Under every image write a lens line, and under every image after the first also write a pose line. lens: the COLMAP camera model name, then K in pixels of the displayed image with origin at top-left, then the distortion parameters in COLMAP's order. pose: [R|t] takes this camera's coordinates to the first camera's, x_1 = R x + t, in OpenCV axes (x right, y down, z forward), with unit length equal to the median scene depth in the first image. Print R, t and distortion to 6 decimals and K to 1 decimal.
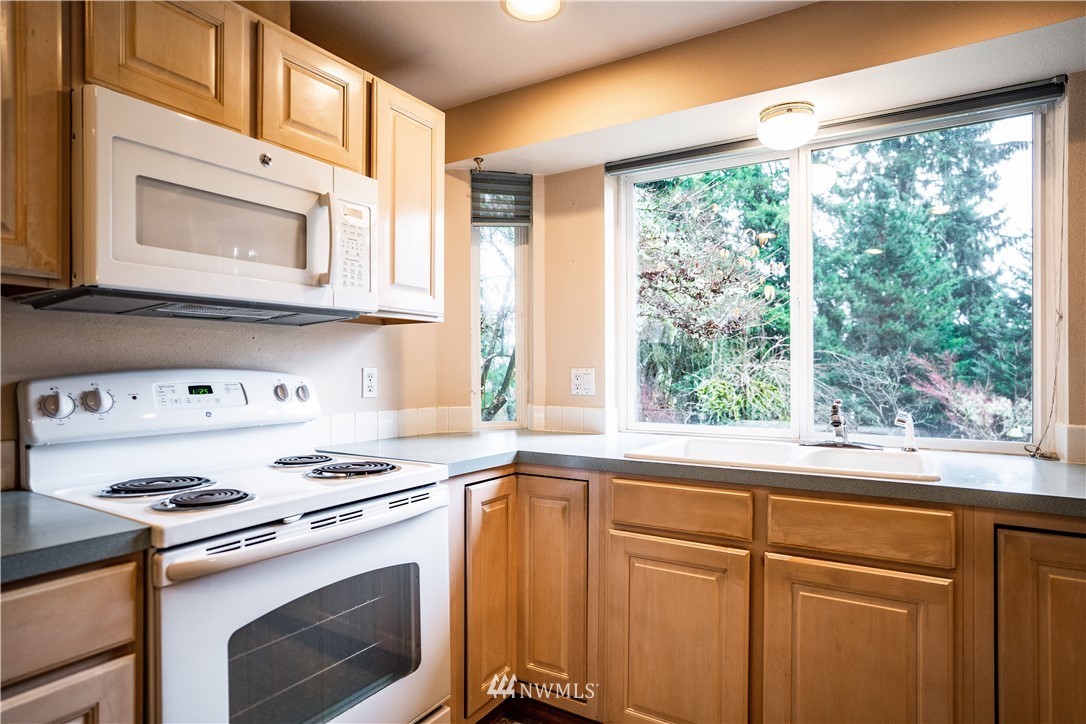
lens RADIAL K [[601.5, 0, 539.5], [0, 601.5, 371.7], [0, 0, 1]] dist [-0.028783, 0.013277]
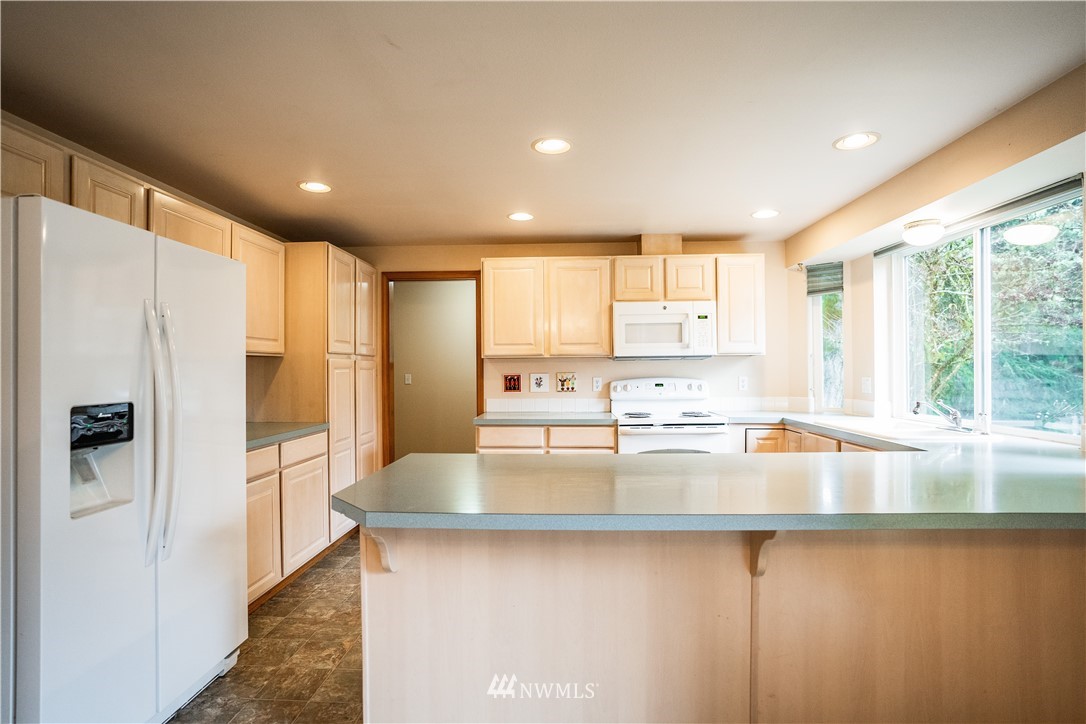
lens RADIAL K [[535.8, 0, 546.1], [0, 535.8, 365.4], [0, 0, 1]] dist [-0.030509, 0.000459]
pose [[0.499096, -0.011752, -0.866467, 1.293344], [0.003981, 0.999929, -0.011269, -0.034928], [0.866538, 0.002175, 0.499107, -0.700054]]
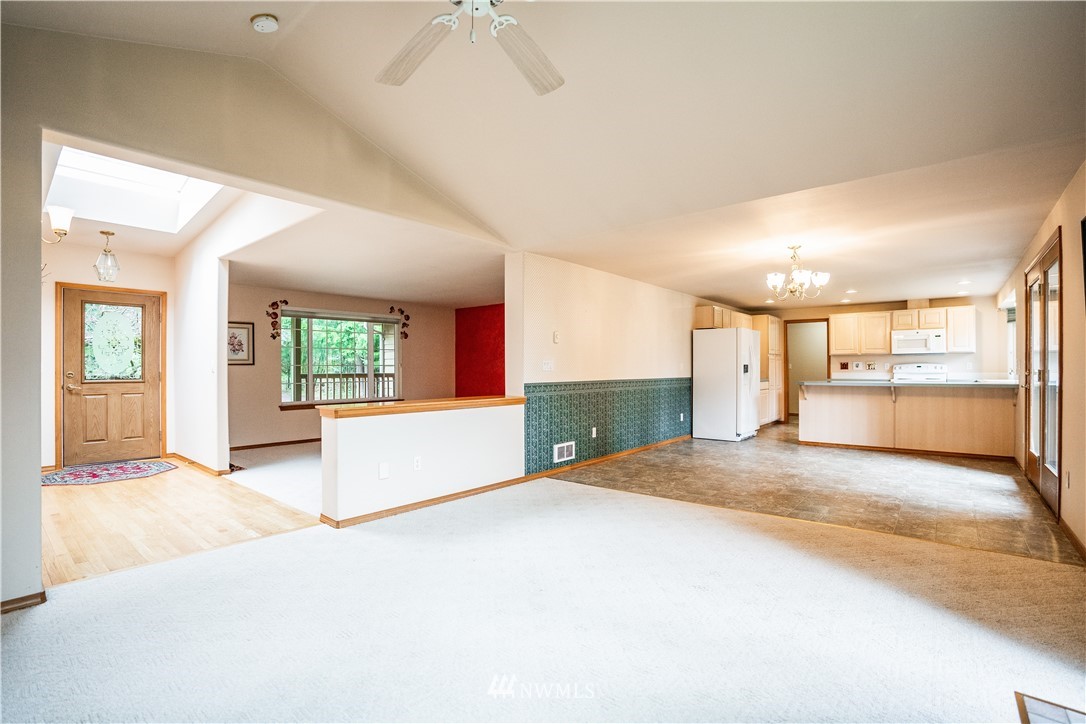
lens RADIAL K [[504.4, 0, 543.1], [0, 504.4, 367.3], [0, 0, 1]] dist [-0.063185, 0.023526]
pose [[-0.130296, -0.005031, -0.991462, 4.721721], [-0.002512, 0.999986, -0.004744, 0.065007], [0.991472, 0.001873, -0.130307, -2.100682]]
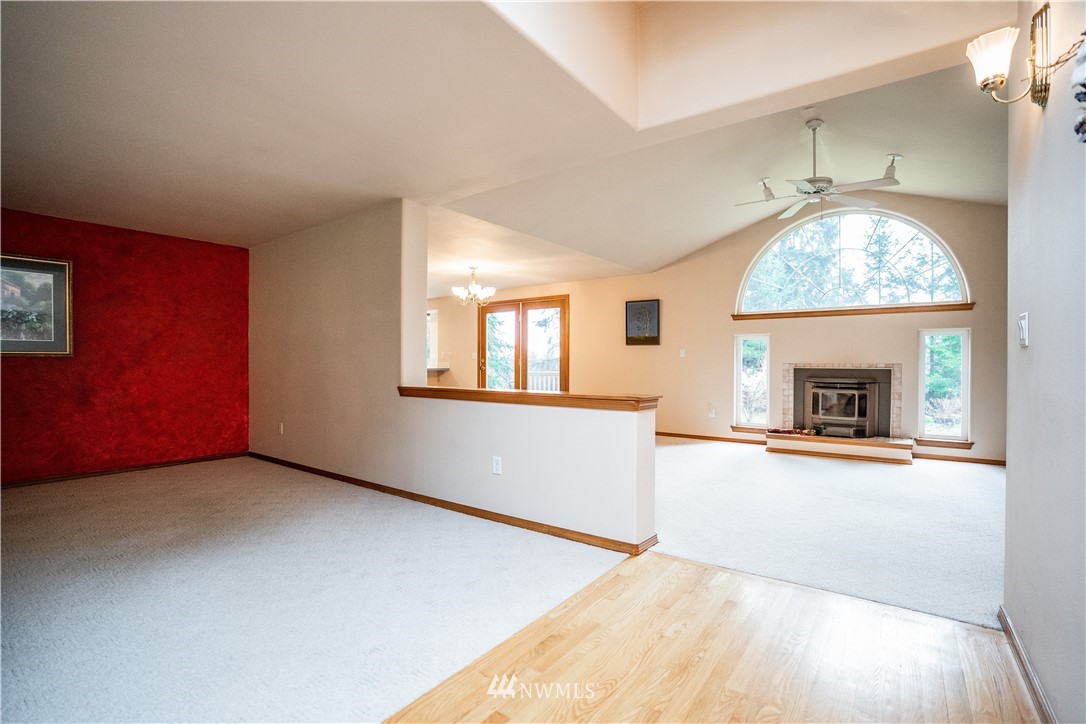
lens RADIAL K [[504.4, 0, 536.8], [0, 504.4, 367.0], [0, 0, 1]] dist [-0.063185, 0.023526]
pose [[0.997107, -0.000087, -0.076012, 2.581390], [0.000397, 0.999992, 0.004059, 0.120492], [0.076011, -0.004078, 0.997099, -4.841916]]
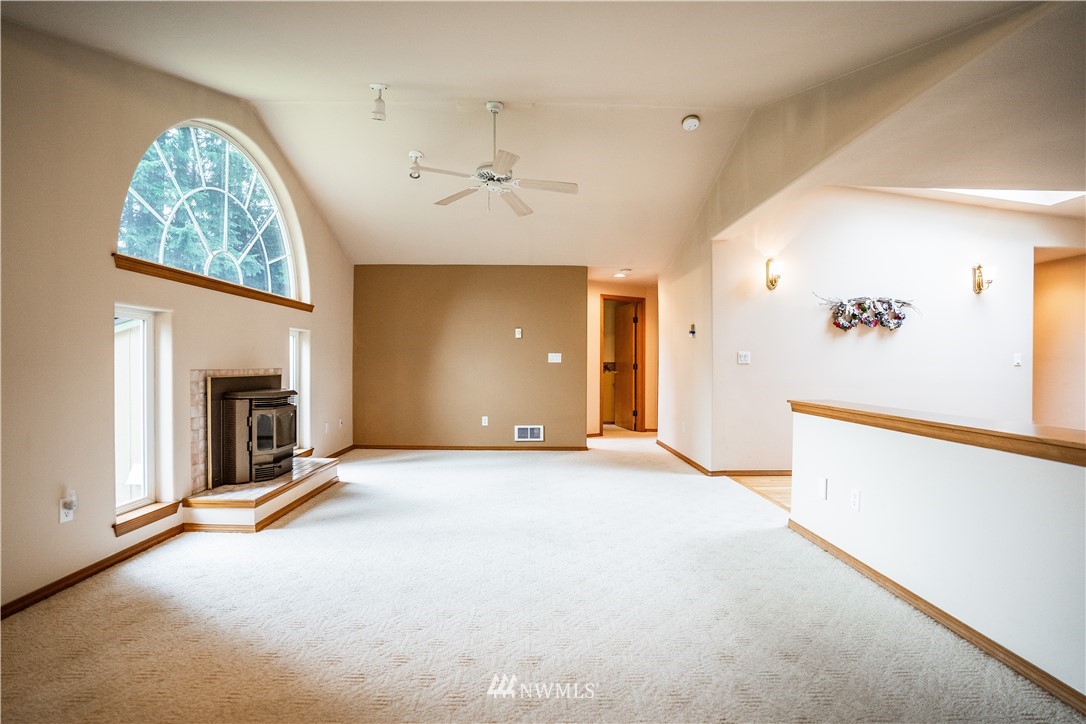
lens RADIAL K [[504.4, 0, 531.0], [0, 504.4, 369.3], [0, 0, 1]] dist [-0.063185, 0.023526]
pose [[-0.536662, -0.015217, 0.843660, 1.804527], [-0.003057, 0.999866, 0.016091, 0.074663], [-0.843792, 0.006056, -0.536636, -1.331555]]
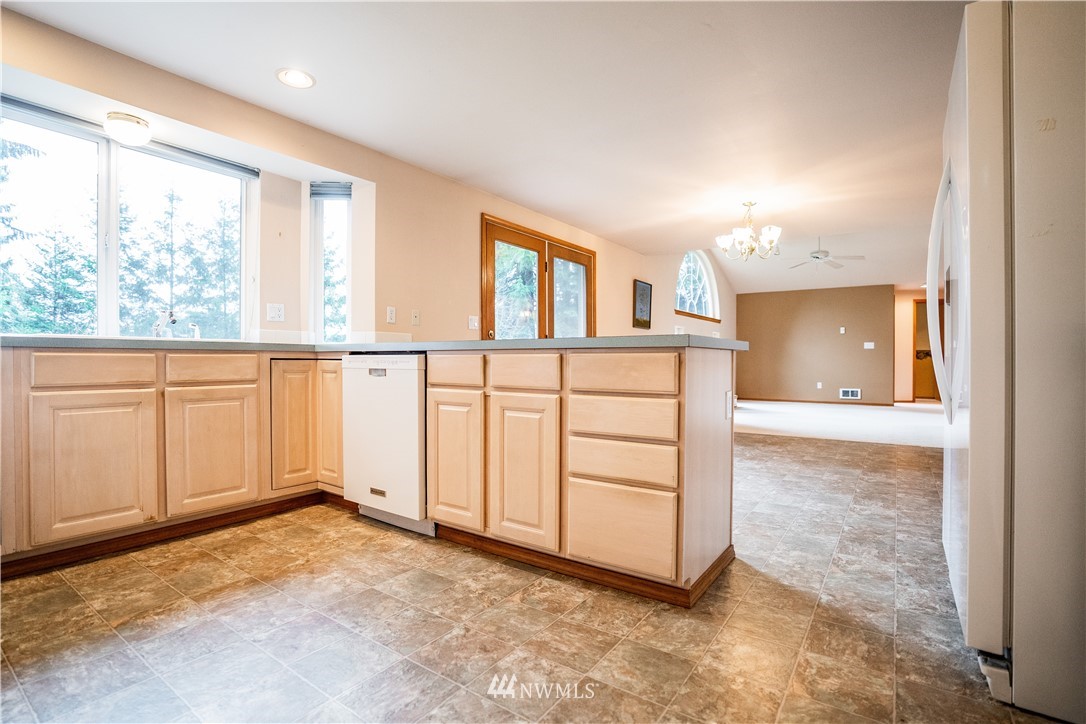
lens RADIAL K [[504.4, 0, 546.6], [0, 504.4, 368.0], [0, 0, 1]] dist [-0.063185, 0.023526]
pose [[0.054818, -0.017021, 0.998351, -0.871280], [0.001647, 0.999855, 0.016956, 0.201406], [-0.998495, 0.000714, 0.054838, -0.154862]]
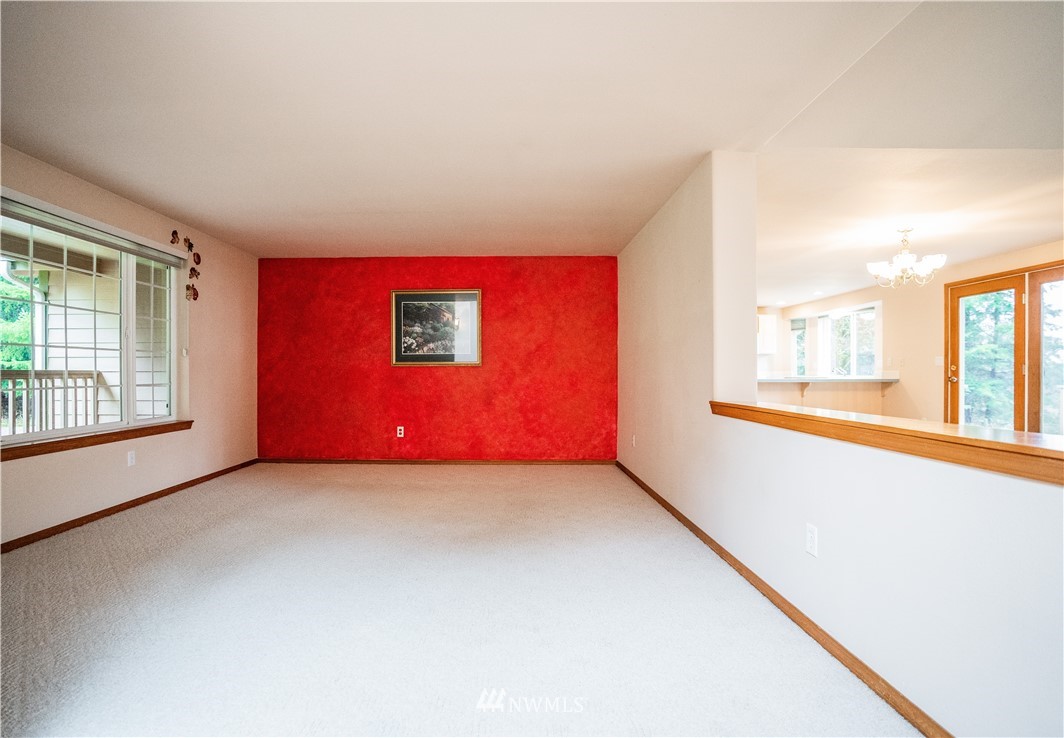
lens RADIAL K [[509.9, 0, 506.3], [0, 509.9, 370.0], [0, 0, 1]] dist [-0.058557, 0.013466]
pose [[0.532649, -0.005409, -0.846319, 2.855859], [-0.003676, 0.999955, -0.008705, 0.130589], [0.846329, 0.007748, 0.532605, -4.159237]]
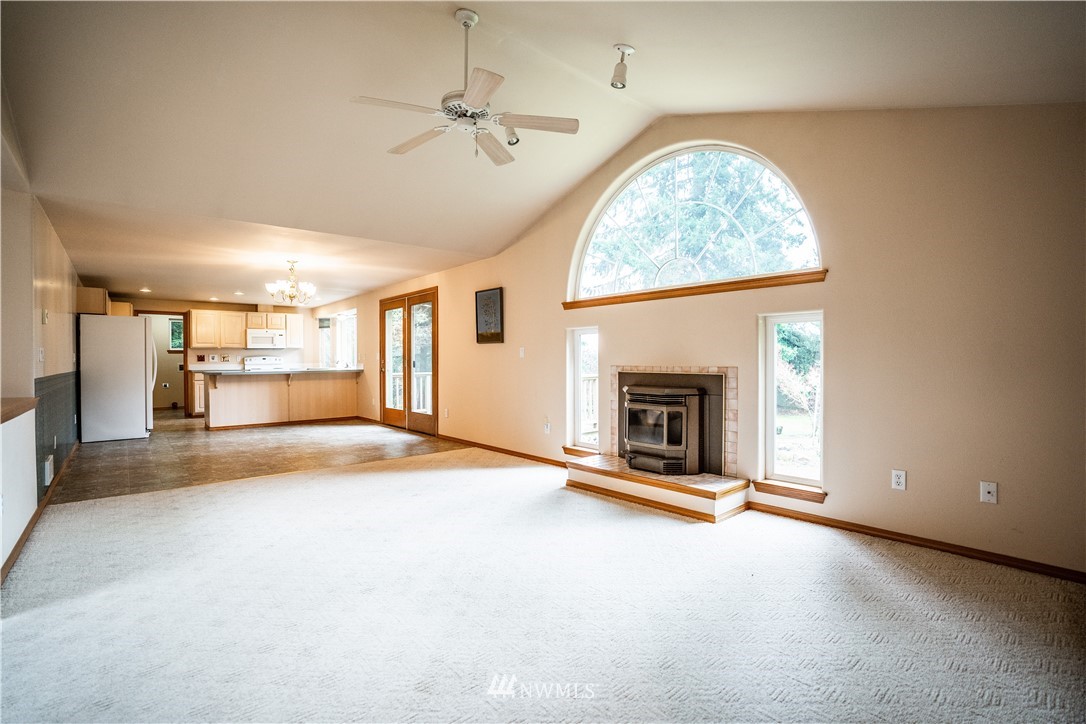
lens RADIAL K [[504.4, 0, 533.2], [0, 504.4, 364.7], [0, 0, 1]] dist [-0.063185, 0.023526]
pose [[0.953407, -0.005021, -0.301646, 4.435107], [0.007106, 0.999958, 0.005815, 0.087176], [0.301604, -0.007688, 0.953402, -3.855420]]
